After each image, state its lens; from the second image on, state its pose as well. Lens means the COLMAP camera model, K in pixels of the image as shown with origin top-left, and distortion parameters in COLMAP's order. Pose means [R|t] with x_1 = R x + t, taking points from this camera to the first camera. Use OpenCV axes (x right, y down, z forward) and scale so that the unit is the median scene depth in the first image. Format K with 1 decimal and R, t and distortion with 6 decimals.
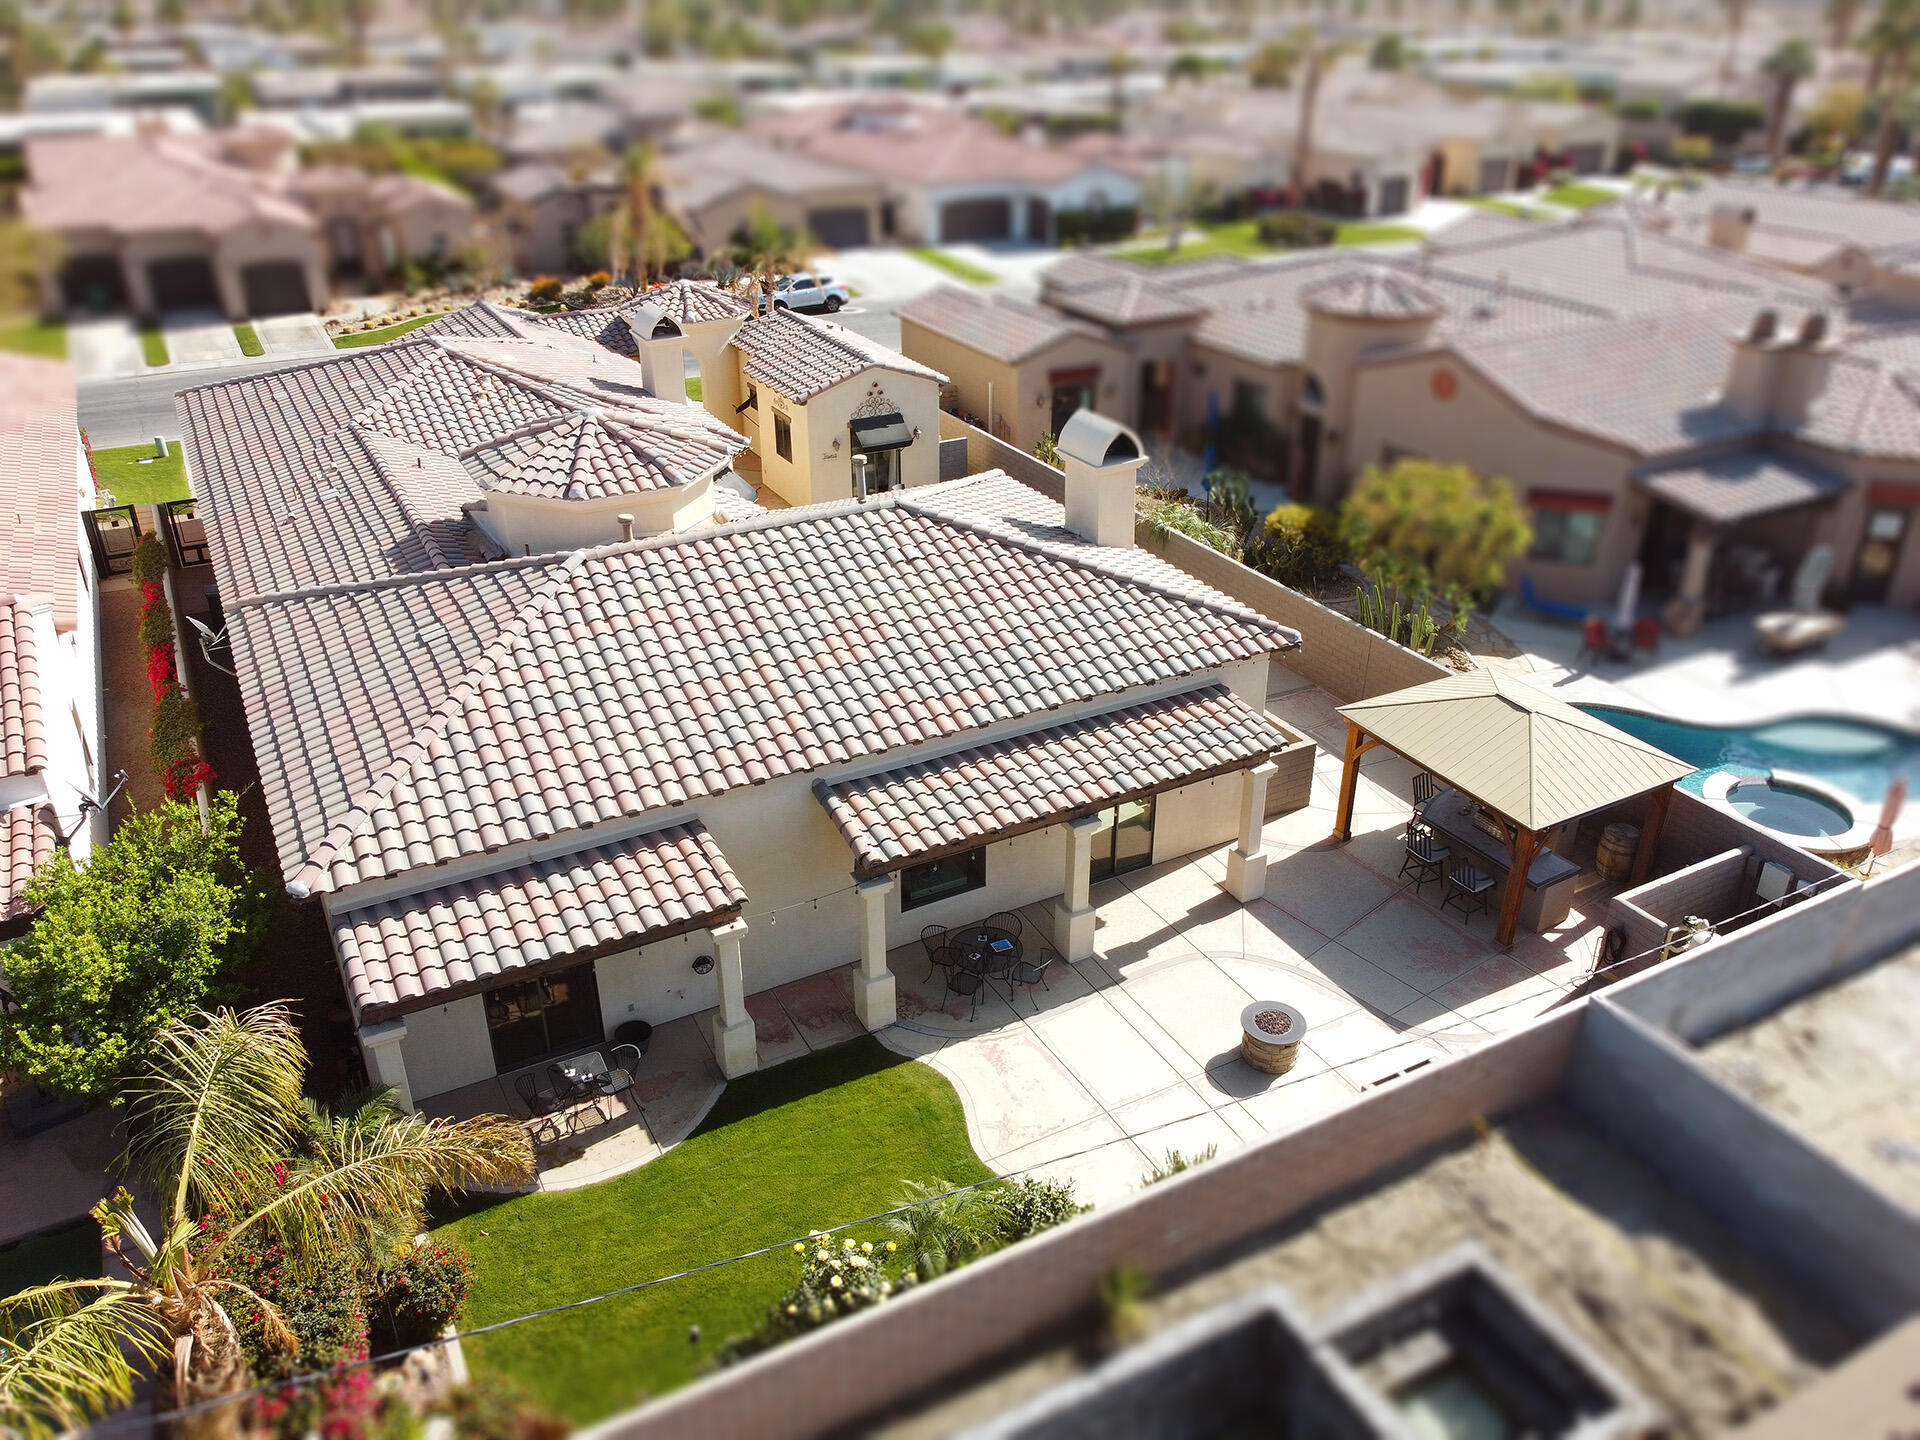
lens RADIAL K [[1459.3, 0, 970.1], [0, 1459.3, 716.1], [0, 0, 1]] dist [-0.003843, 0.005950]
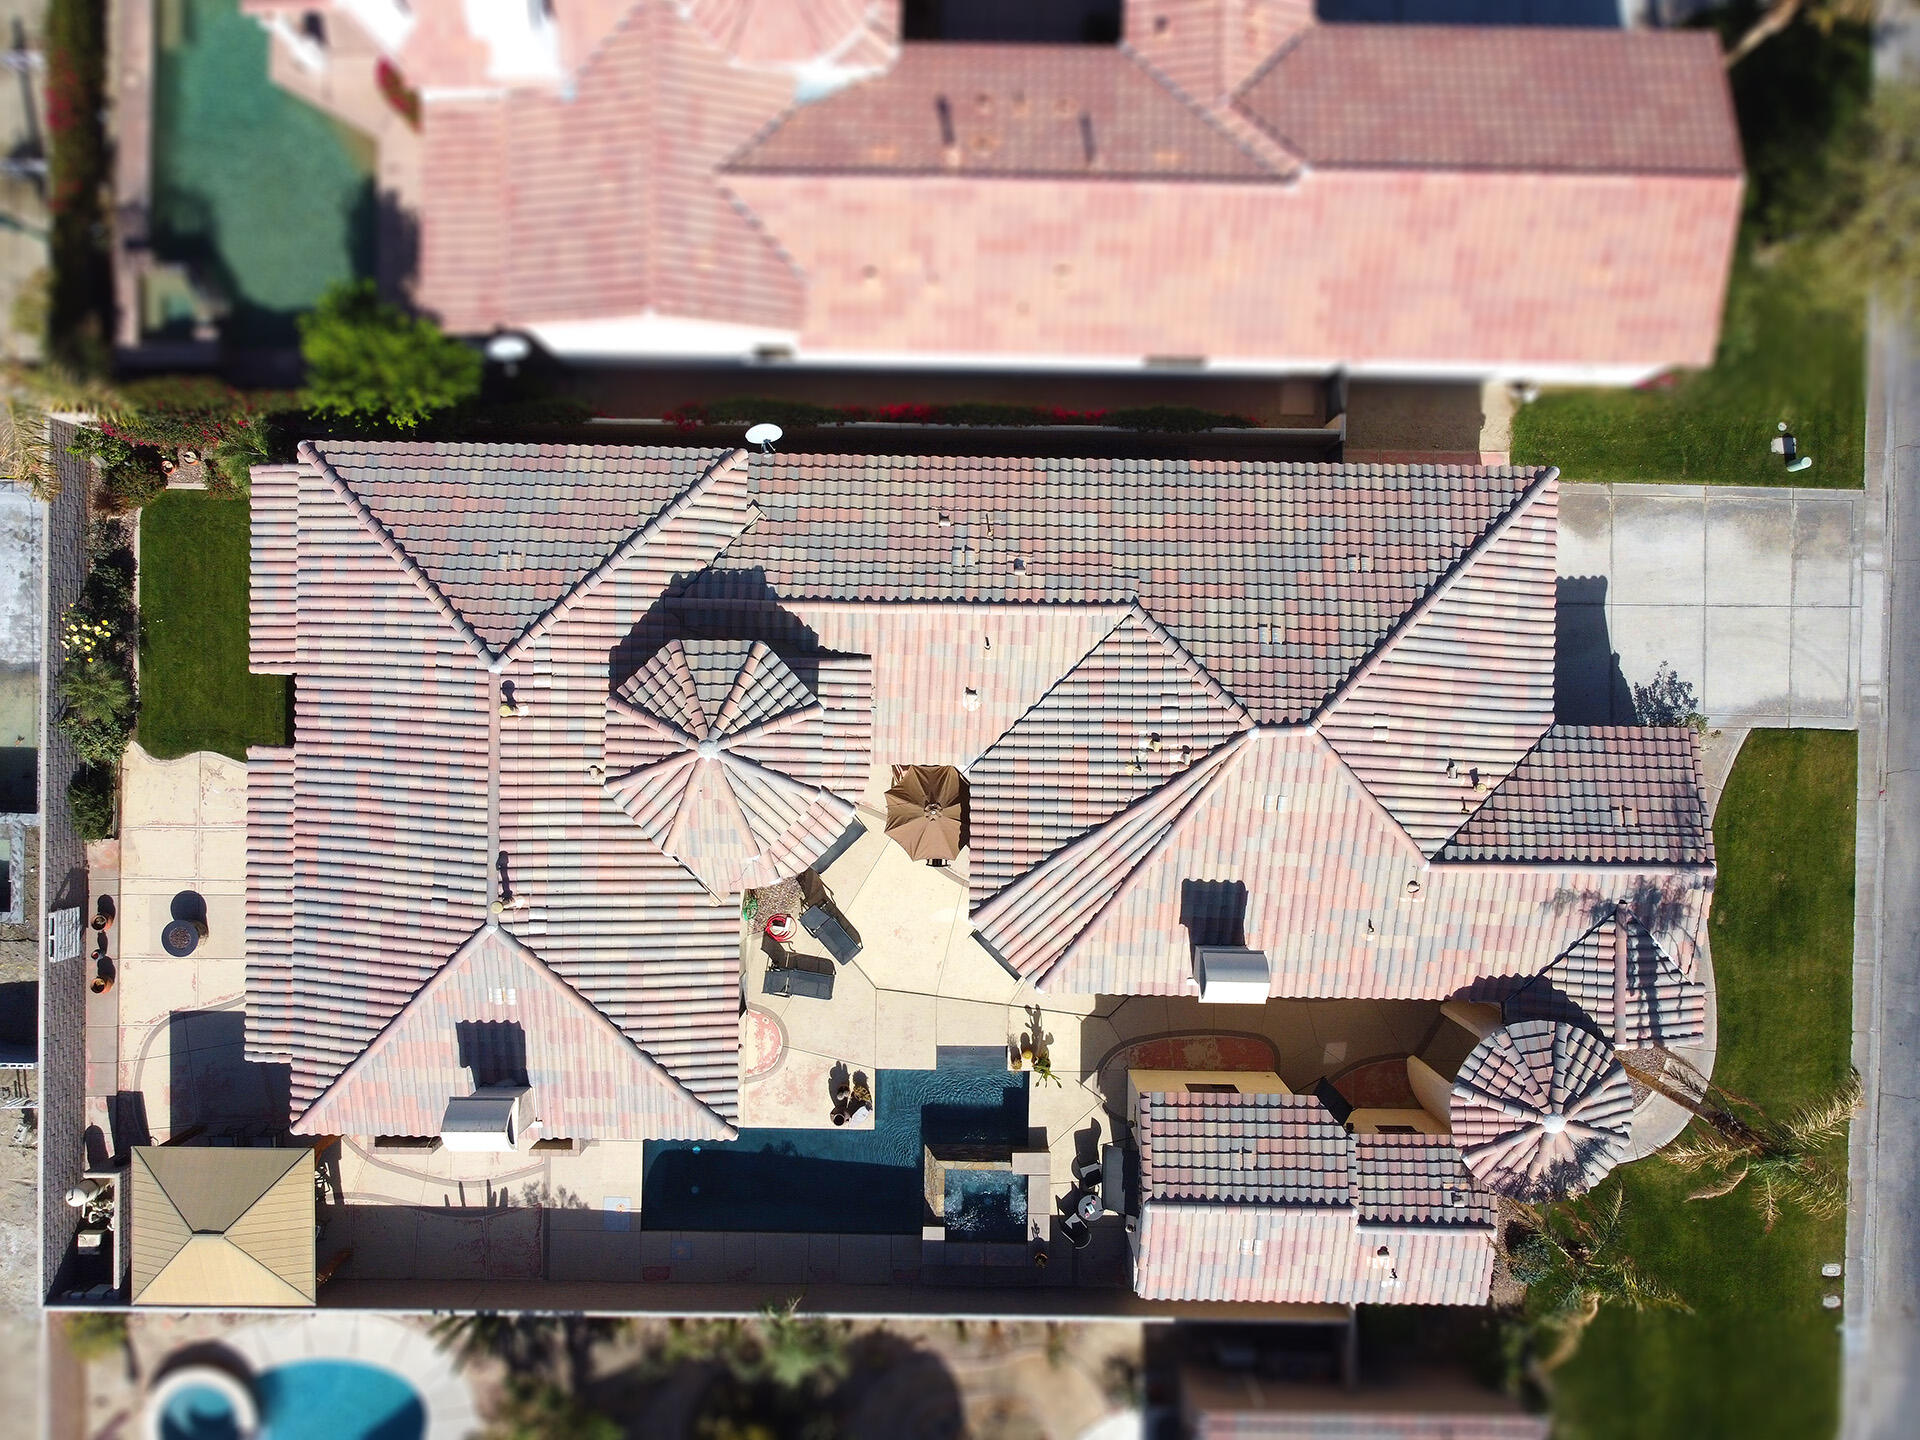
lens RADIAL K [[1459.3, 0, 970.1], [0, 1459.3, 716.1], [0, 0, 1]] dist [-0.003843, 0.005950]
pose [[-0.493098, 0.869884, 0.012511, -0.490503], [-0.397599, -0.238126, 0.886121, -1.579540], [0.773802, 0.431970, 0.463285, 0.770873]]
